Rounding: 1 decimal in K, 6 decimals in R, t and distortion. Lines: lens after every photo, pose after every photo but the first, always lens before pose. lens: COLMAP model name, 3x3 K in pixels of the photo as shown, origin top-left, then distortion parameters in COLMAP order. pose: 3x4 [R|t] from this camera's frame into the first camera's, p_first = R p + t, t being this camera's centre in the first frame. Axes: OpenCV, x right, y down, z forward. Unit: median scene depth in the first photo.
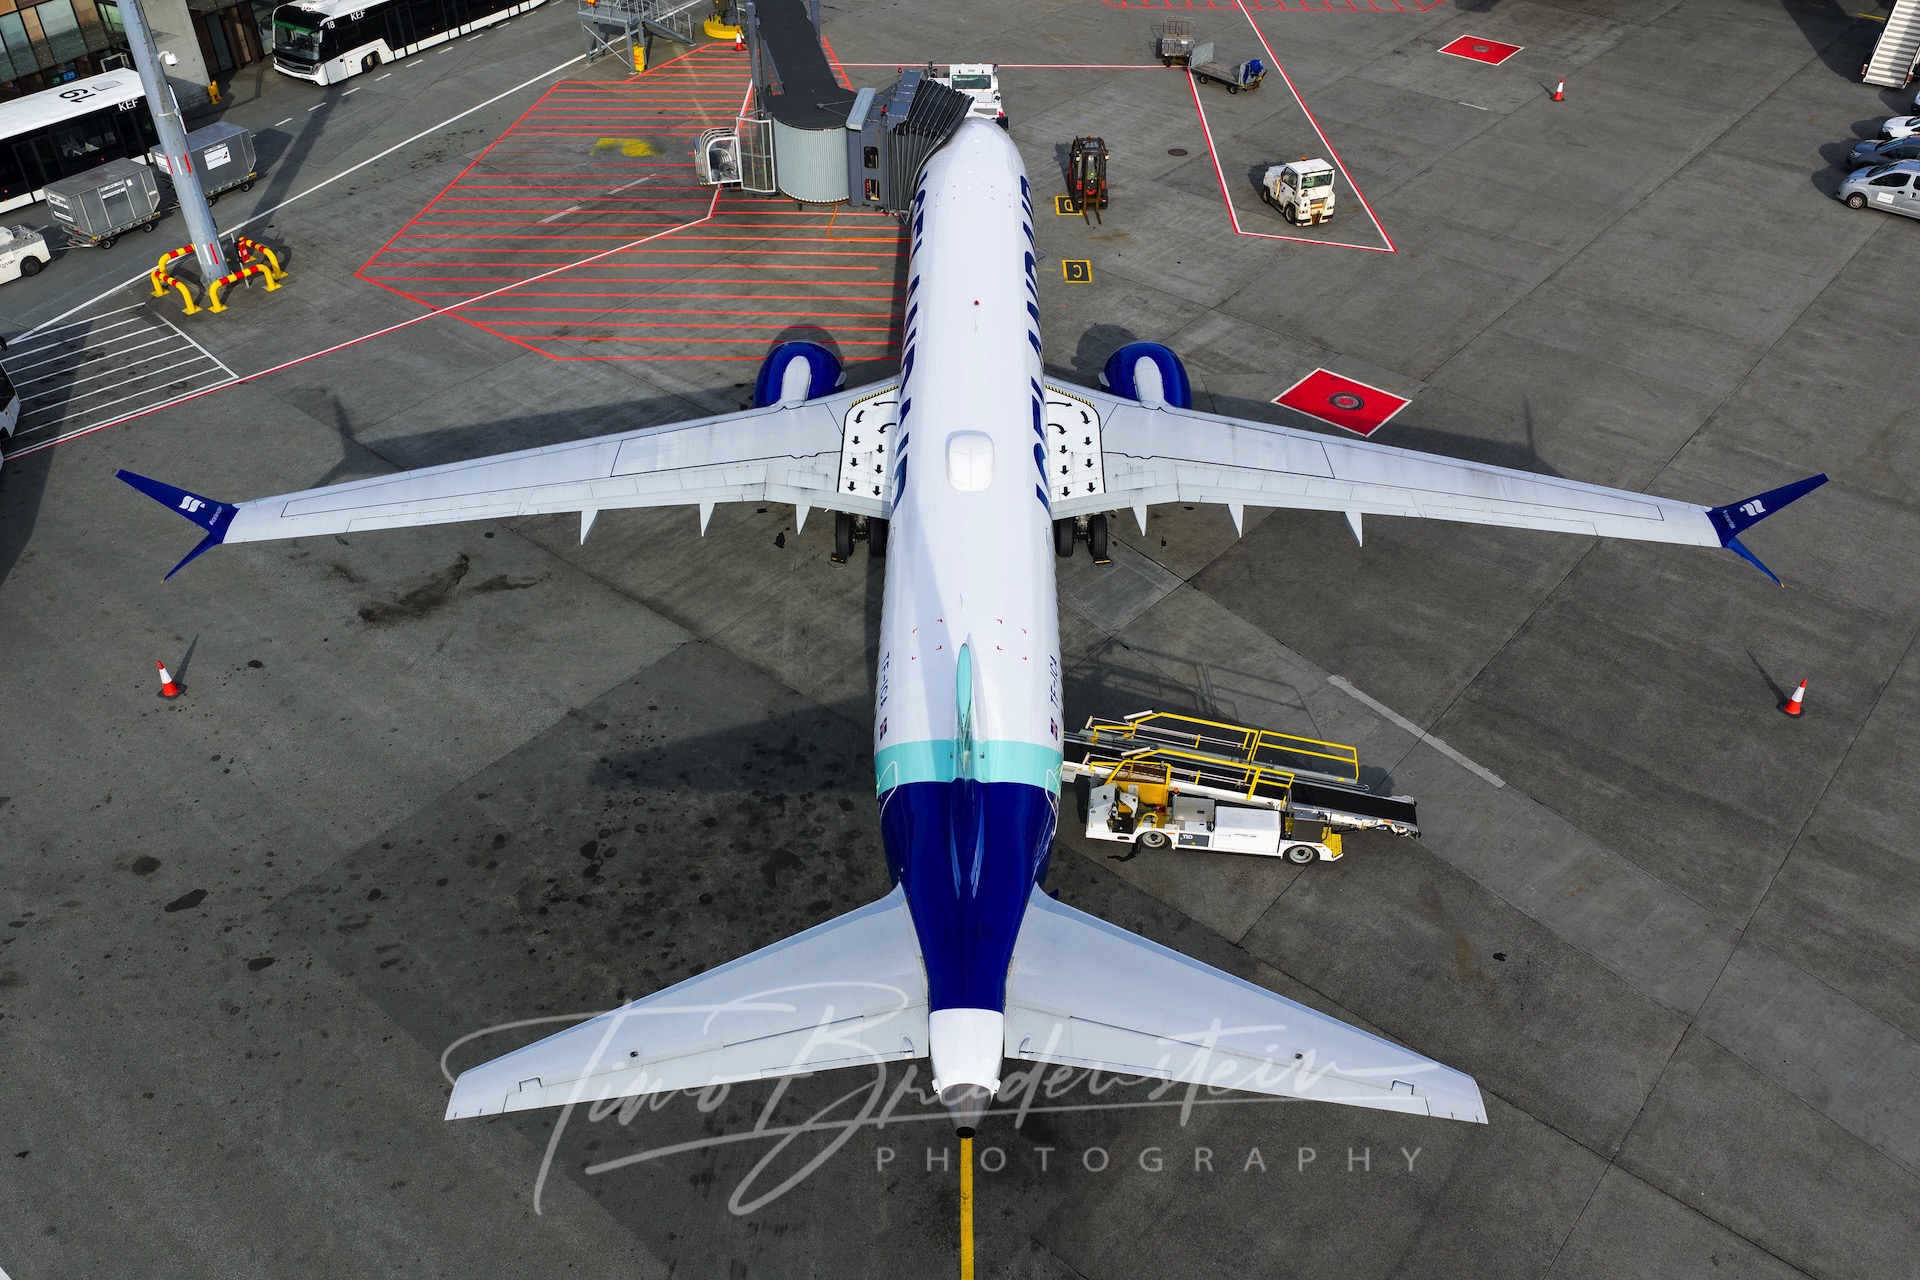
lens RADIAL K [[1586.9, 0, 960.0], [0, 1586.9, 640.0], [0, 0, 1]] dist [0.022531, -0.022738]
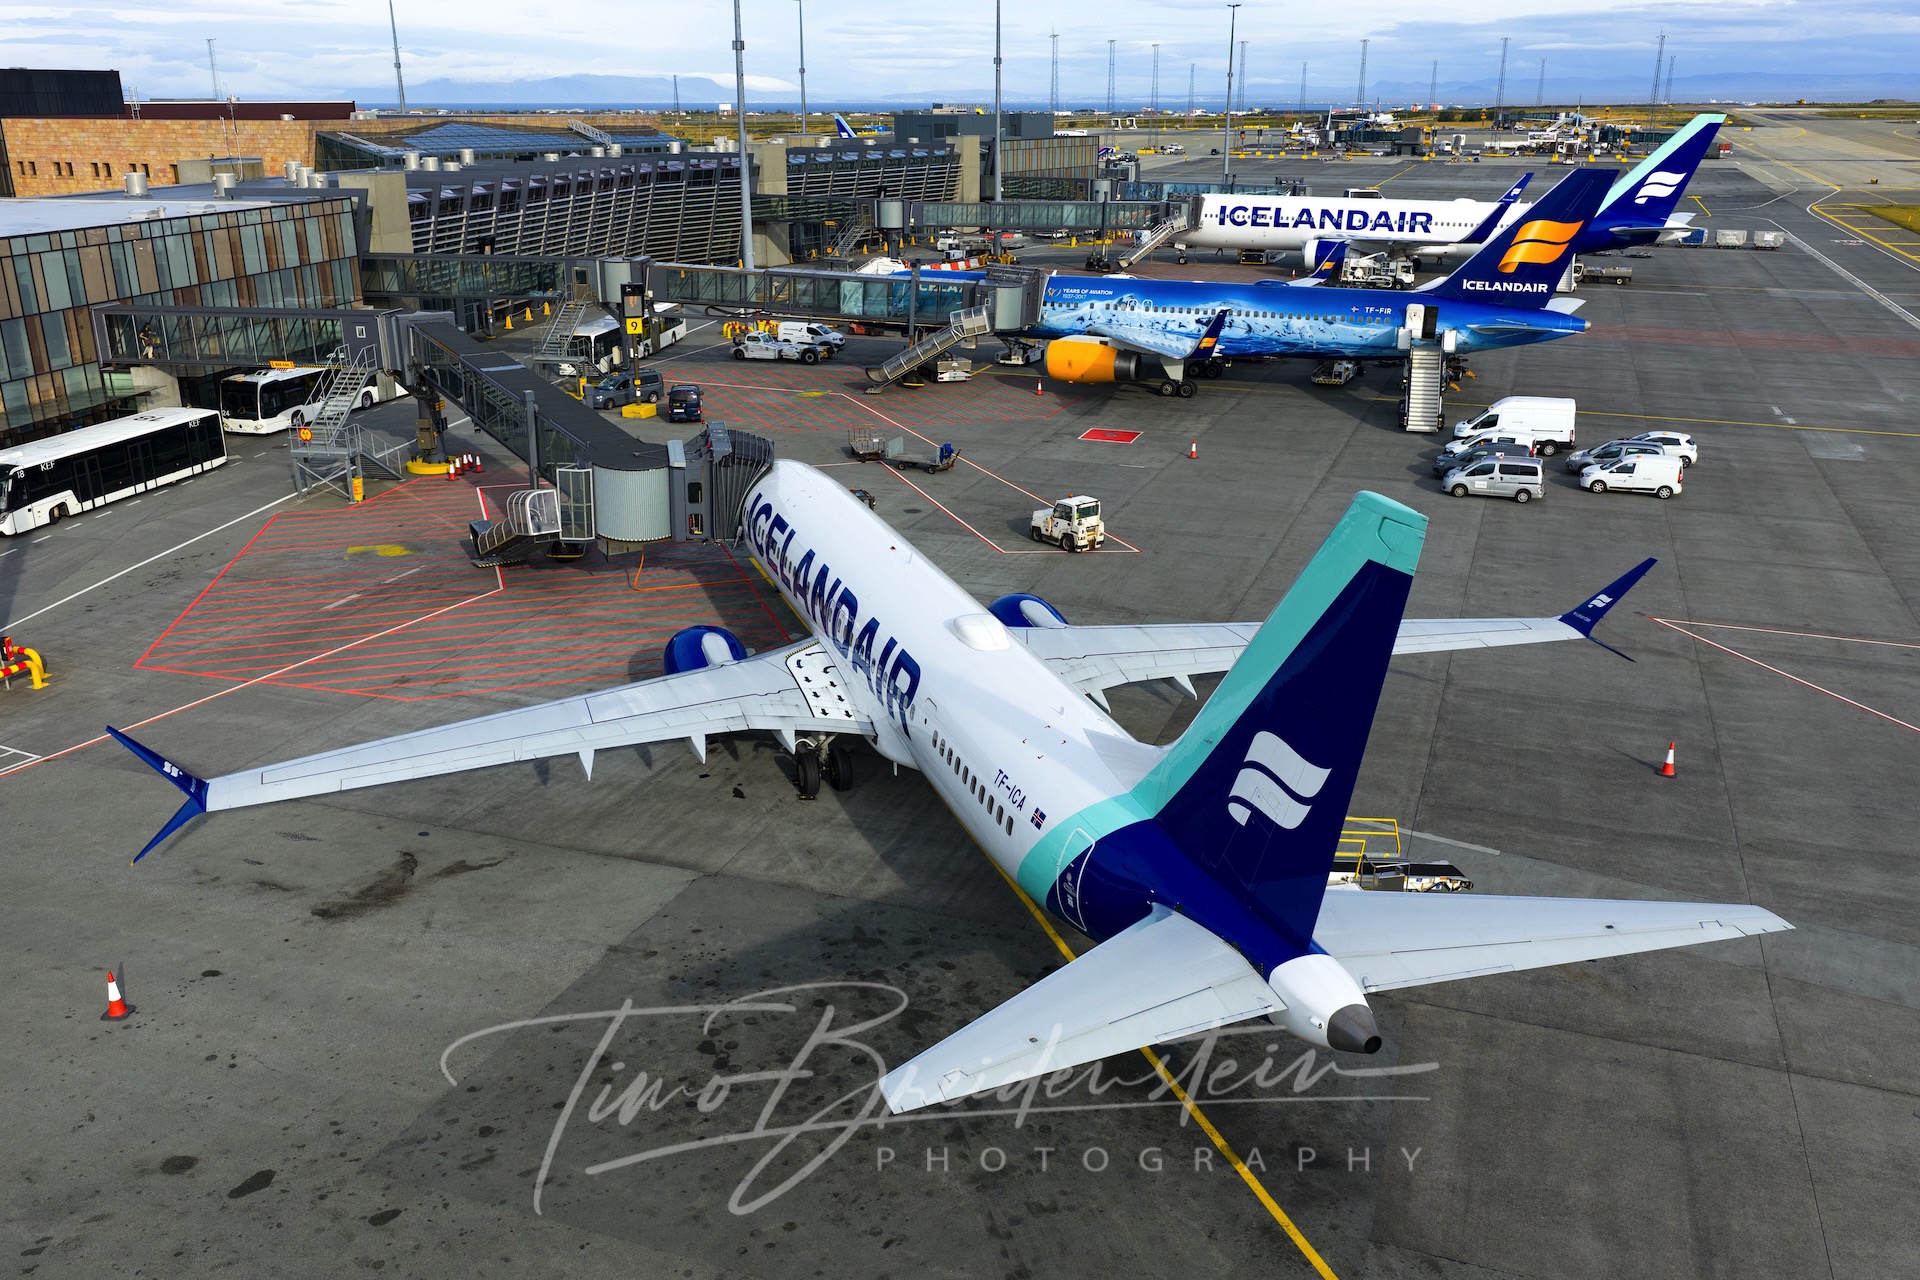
lens RADIAL K [[1586.9, 0, 960.0], [0, 1586.9, 640.0], [0, 0, 1]] dist [0.022531, -0.022738]
pose [[0.942284, -0.102566, 0.318718, -0.299531], [0.203166, 0.931797, -0.300797, 0.179777], [-0.266129, 0.348188, 0.898855, 0.045761]]
